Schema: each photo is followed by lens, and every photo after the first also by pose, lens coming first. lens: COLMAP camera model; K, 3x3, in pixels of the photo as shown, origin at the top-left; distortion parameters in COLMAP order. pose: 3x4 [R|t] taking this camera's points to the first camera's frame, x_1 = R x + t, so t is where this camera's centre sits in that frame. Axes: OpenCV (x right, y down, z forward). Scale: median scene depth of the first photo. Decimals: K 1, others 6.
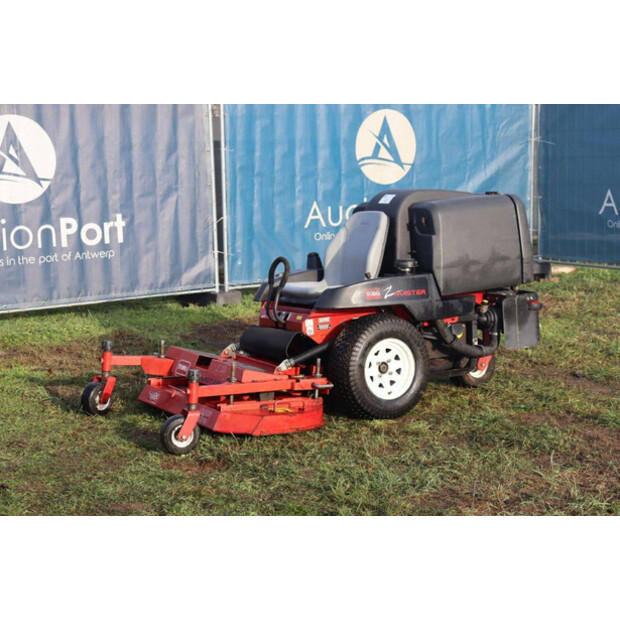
lens RADIAL K [[1412.0, 0, 313.0], [0, 1412.0, 308.3], [0, 0, 1]] dist [0.417269, 0.000000]
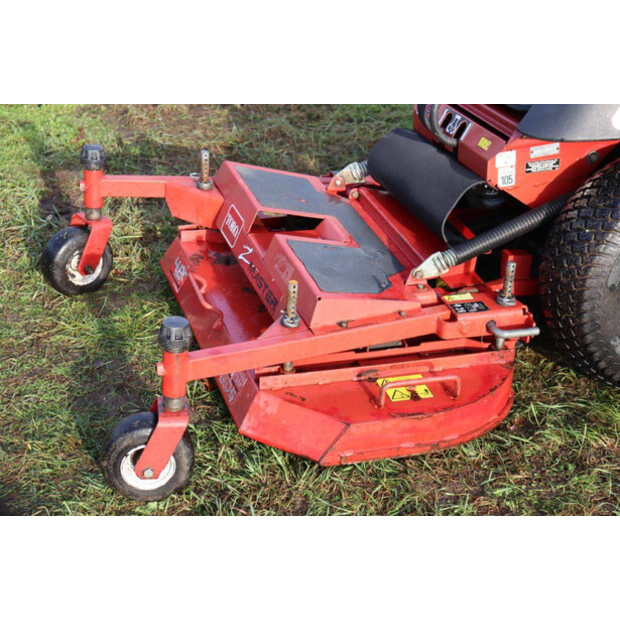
lens RADIAL K [[1286.0, 0, 313.9], [0, 1286.0, 312.5], [0, 0, 1]] dist [0.326566, 0.000000]
pose [[0.967295, 0.108762, -0.229152, 0.035694], [-0.024175, 0.938825, 0.343546, -0.078476], [0.252498, -0.326771, 0.910750, 0.602430]]
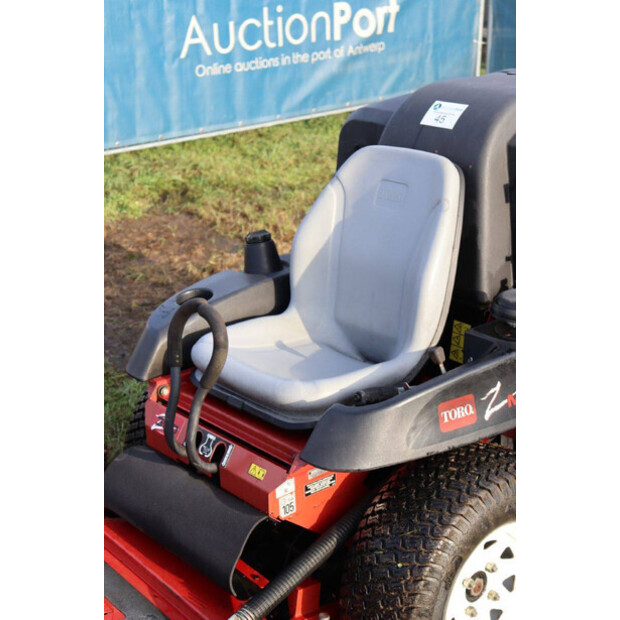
lens RADIAL K [[1112.2, 0, 302.1], [0, 1112.2, 317.6], [0, 0, 1]] dist [0.256857, 0.000000]
pose [[0.991325, -0.045258, 0.123399, -0.032495], [0.014504, 0.970781, 0.239528, -0.103345], [-0.130634, -0.235660, 0.963016, 0.710418]]
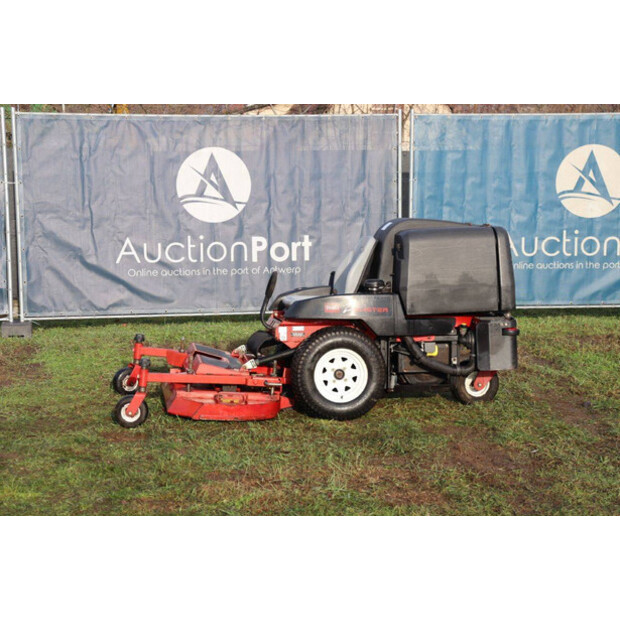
lens RADIAL K [[1439.8, 0, 307.8], [0, 1439.8, 308.4], [0, 0, 1]] dist [0.435999, 0.000000]
pose [[0.915604, 0.065231, -0.396753, 0.469788], [-0.074534, 0.997186, -0.008056, 0.000899], [0.395112, 0.036947, 0.917890, -0.062695]]
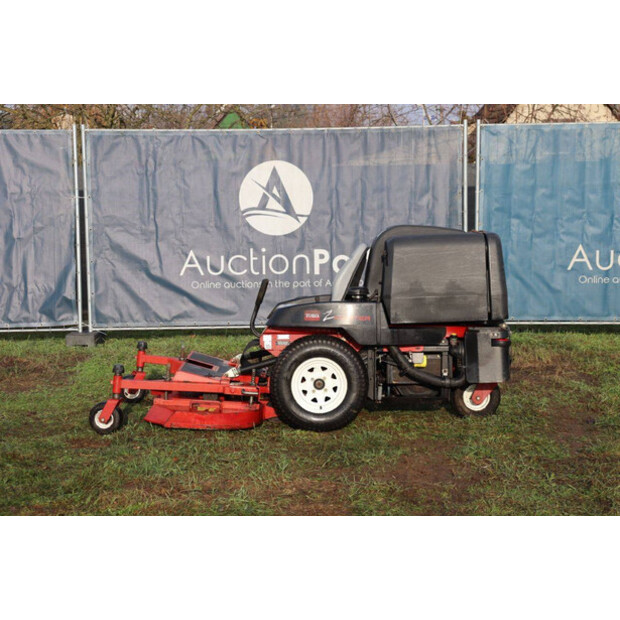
lens RADIAL K [[1385.5, 0, 307.7], [0, 1385.5, 310.6], [0, 0, 1]] dist [0.393848, 0.000000]
pose [[0.840042, 0.066127, -0.538477, 0.605710], [-0.085003, 0.996328, -0.010255, -0.002796], [0.535821, 0.054387, 0.842578, 0.086283]]
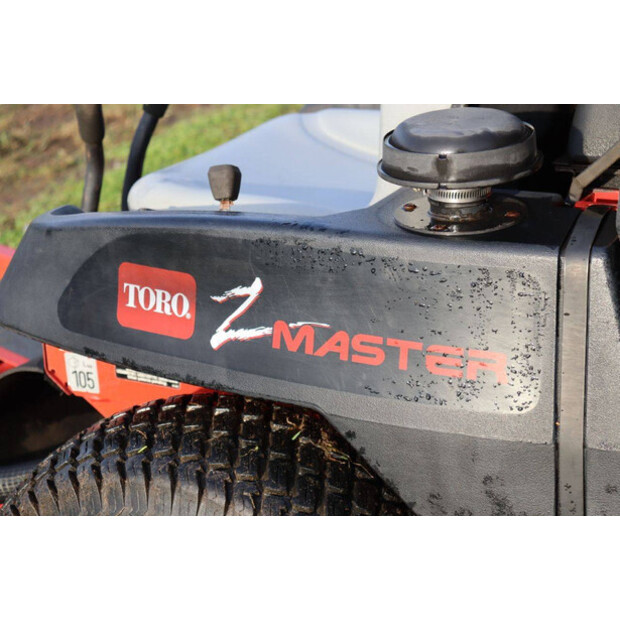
lens RADIAL K [[1439.8, 0, 311.2], [0, 1439.8, 310.9], [0, 0, 1]] dist [0.435999, 0.000000]
pose [[0.496185, 0.296258, -0.816108, 0.188871], [-0.043868, 0.947335, 0.317224, -0.063510], [0.867108, -0.121601, 0.483049, 0.909966]]
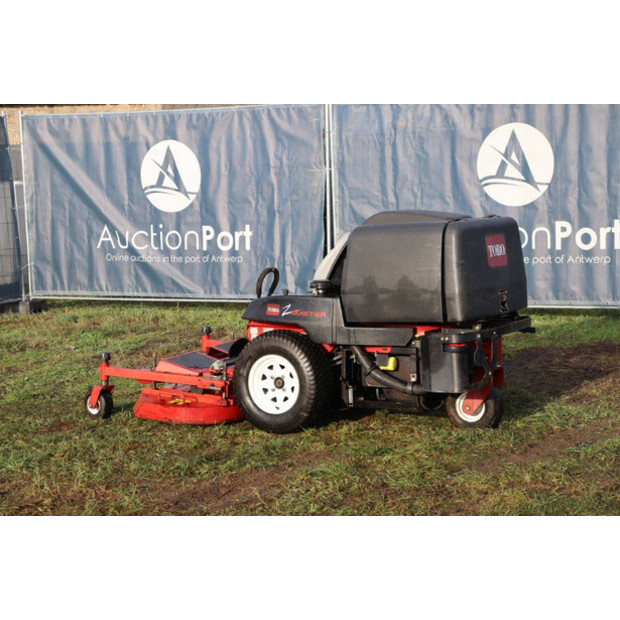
lens RADIAL K [[1439.8, 0, 314.4], [0, 1439.8, 306.9], [0, 0, 1]] dist [0.435999, 0.000000]
pose [[0.456509, 0.110112, -0.882879, 0.965257], [-0.093450, 0.992758, 0.075495, -0.092916], [0.884797, 0.048041, 0.463493, 0.523978]]
